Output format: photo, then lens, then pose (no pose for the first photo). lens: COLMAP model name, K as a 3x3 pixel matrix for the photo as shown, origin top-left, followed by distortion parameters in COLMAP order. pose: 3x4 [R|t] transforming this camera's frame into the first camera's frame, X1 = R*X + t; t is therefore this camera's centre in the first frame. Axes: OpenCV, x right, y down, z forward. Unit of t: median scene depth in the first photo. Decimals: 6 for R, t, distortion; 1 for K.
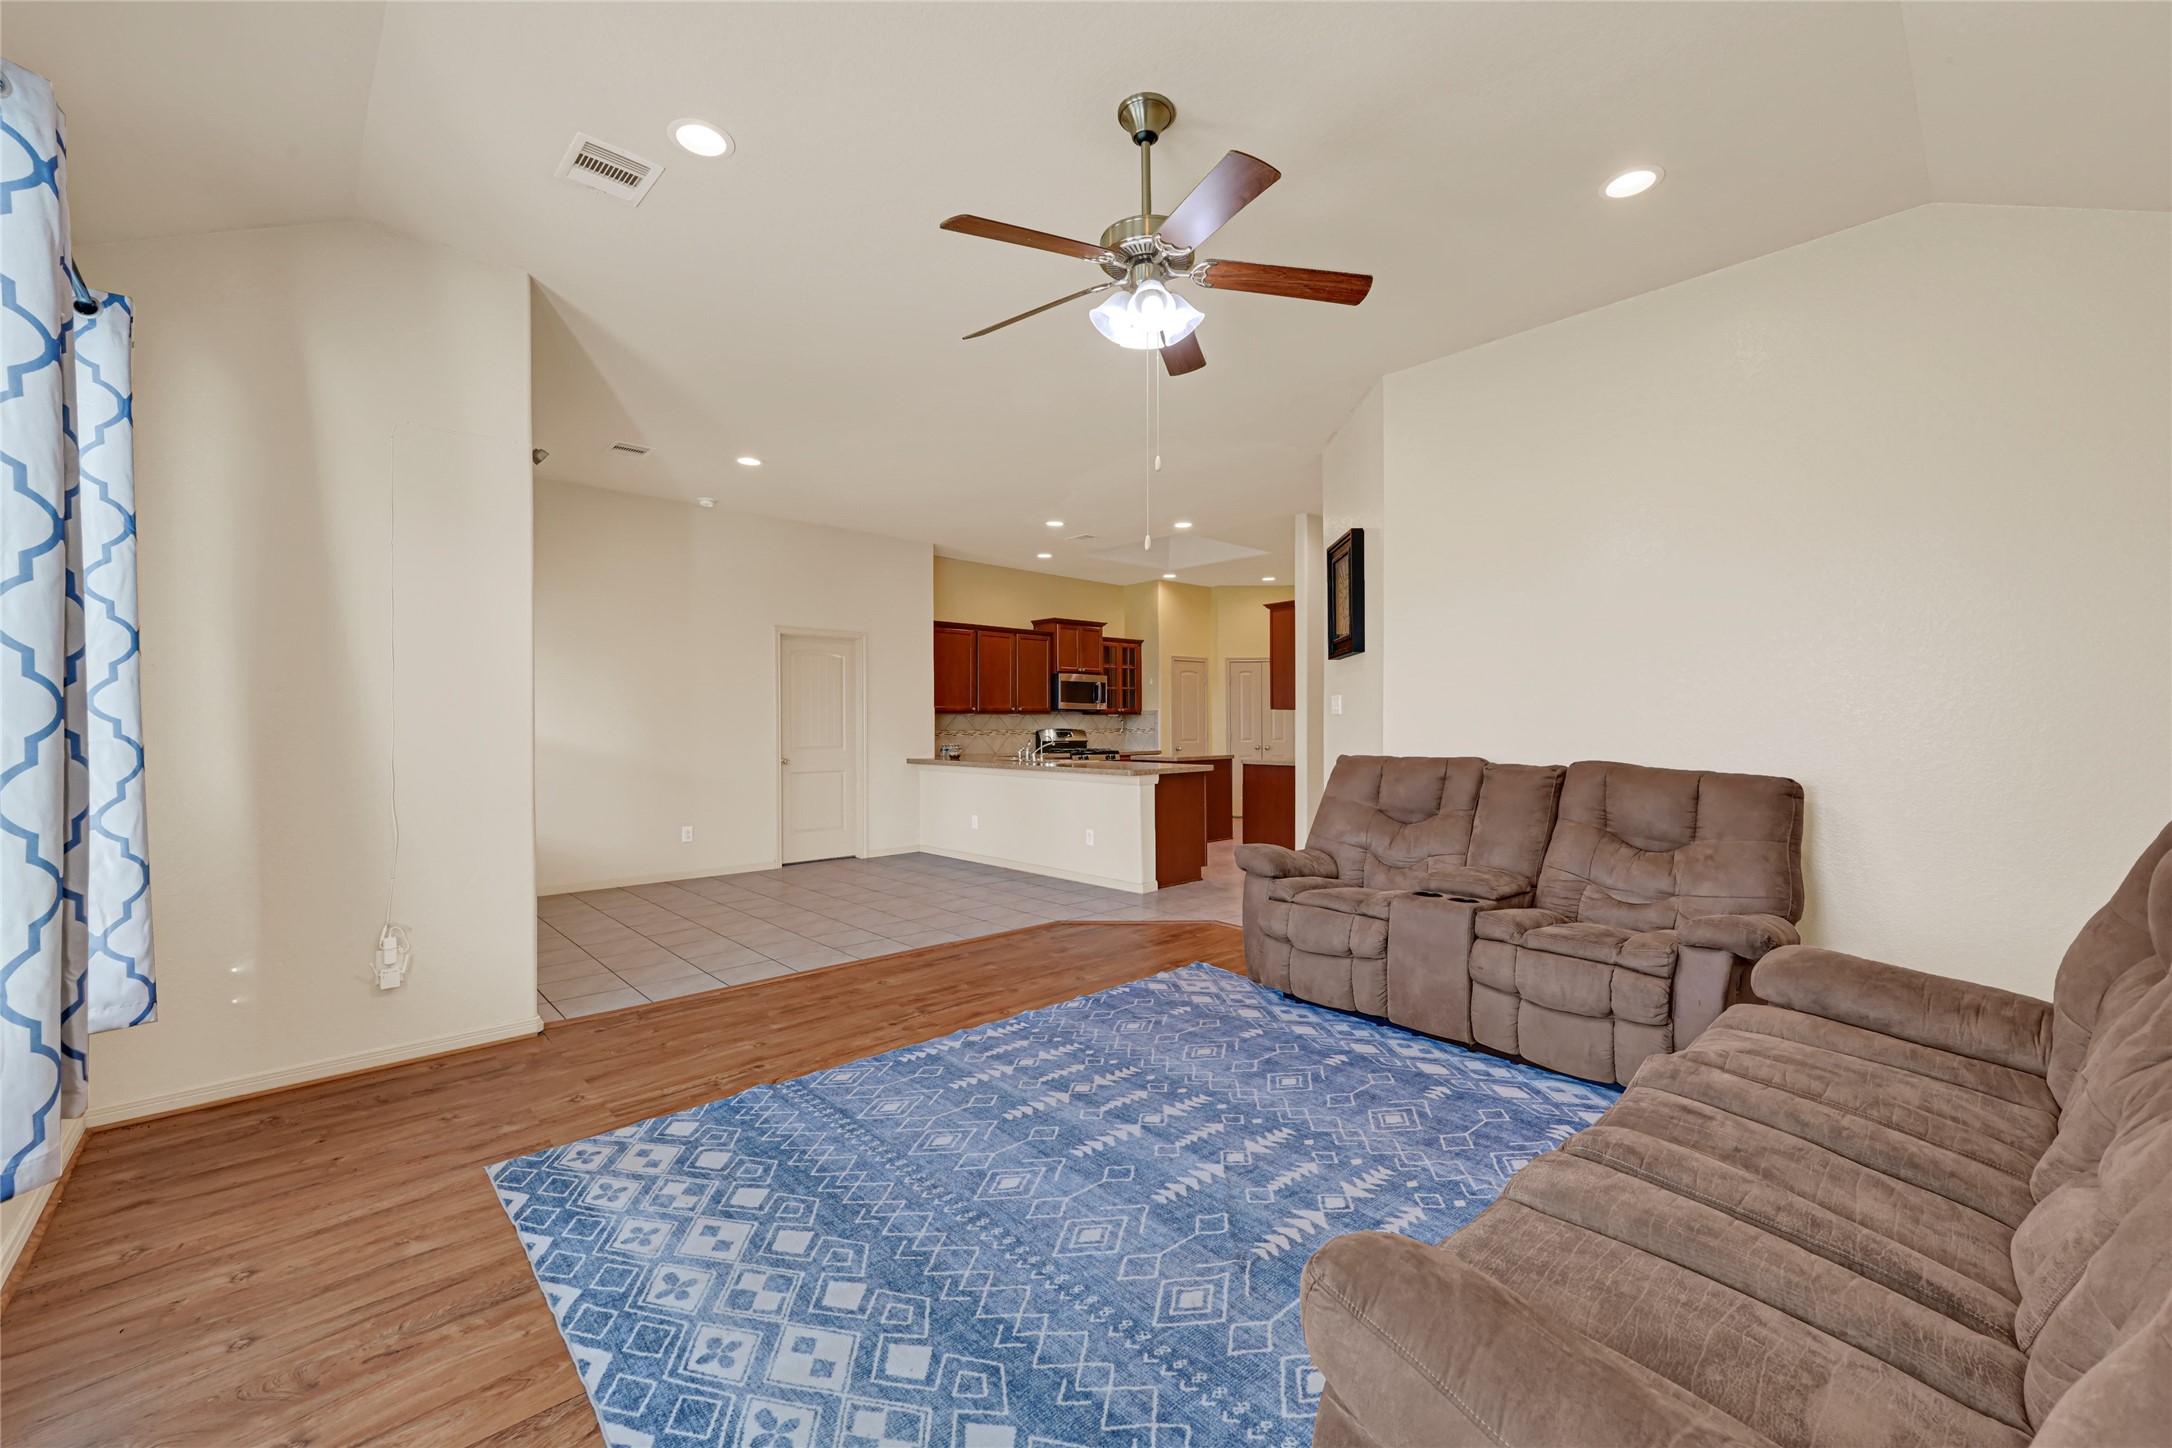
lens RADIAL K [[872.0, 0, 1086.0], [0, 872.0, 724.0], [0, 0, 1]] dist [-0.001191, 0.000093]
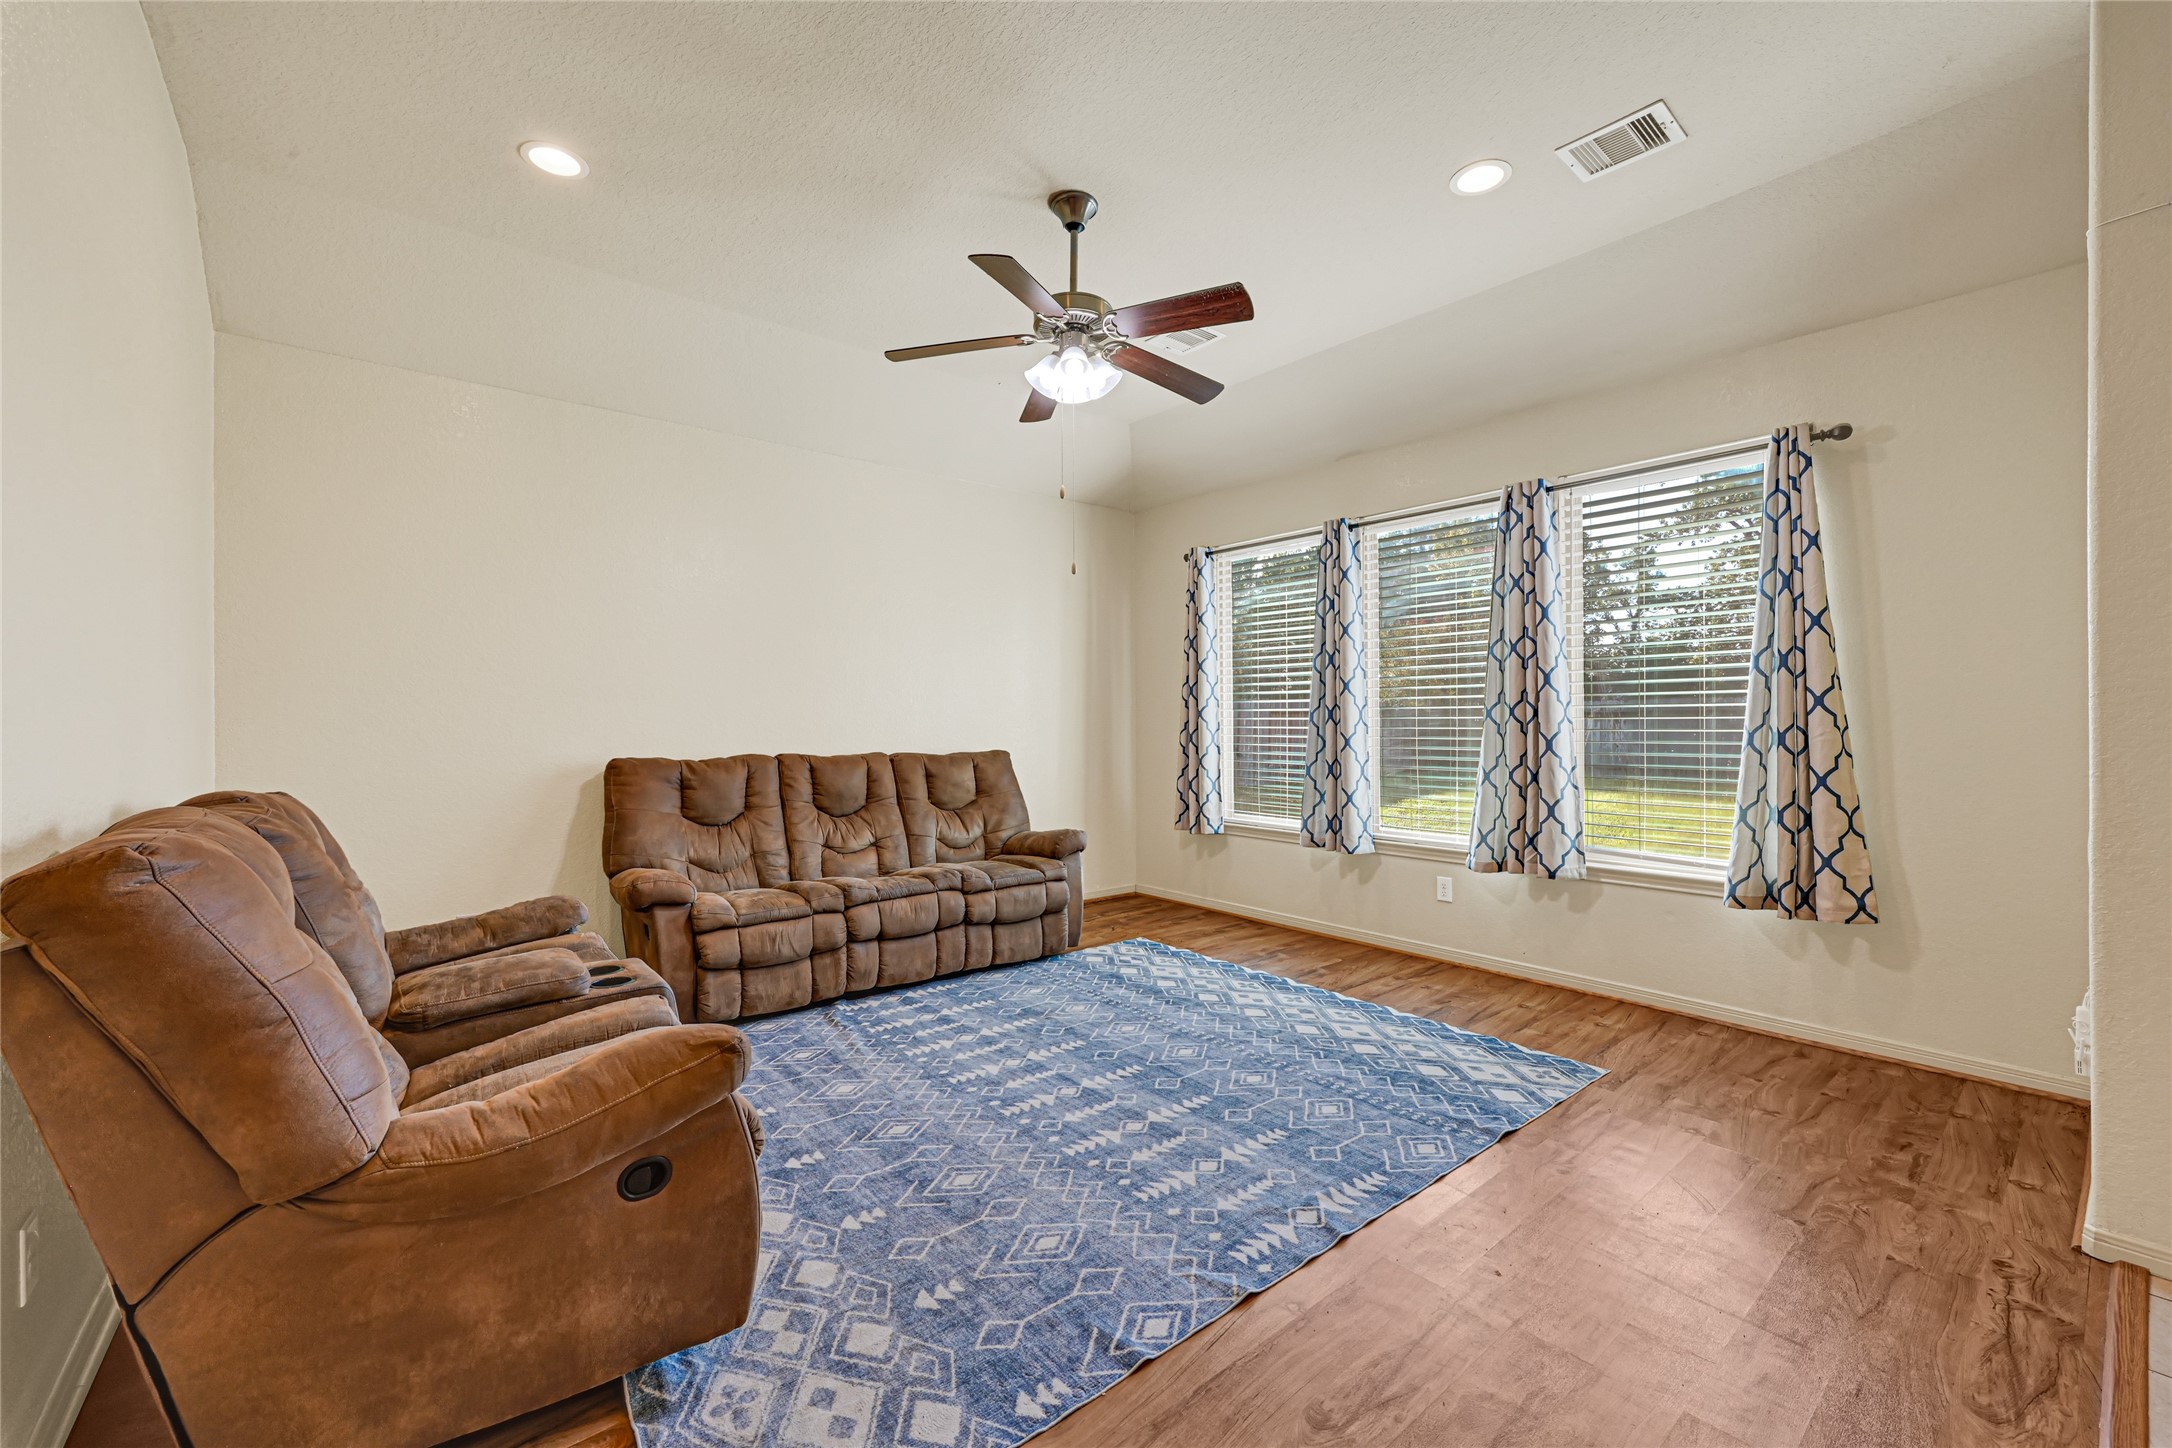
lens RADIAL K [[872.0, 0, 1086.0], [0, 872.0, 724.0], [0, 0, 1]] dist [-0.001191, 0.000093]
pose [[-0.998566, 0.006742, 0.053108, -0.001981], [0.006906, 0.999972, 0.002904, 0.000104], [-0.053087, 0.003267, -0.998585, 0.737733]]
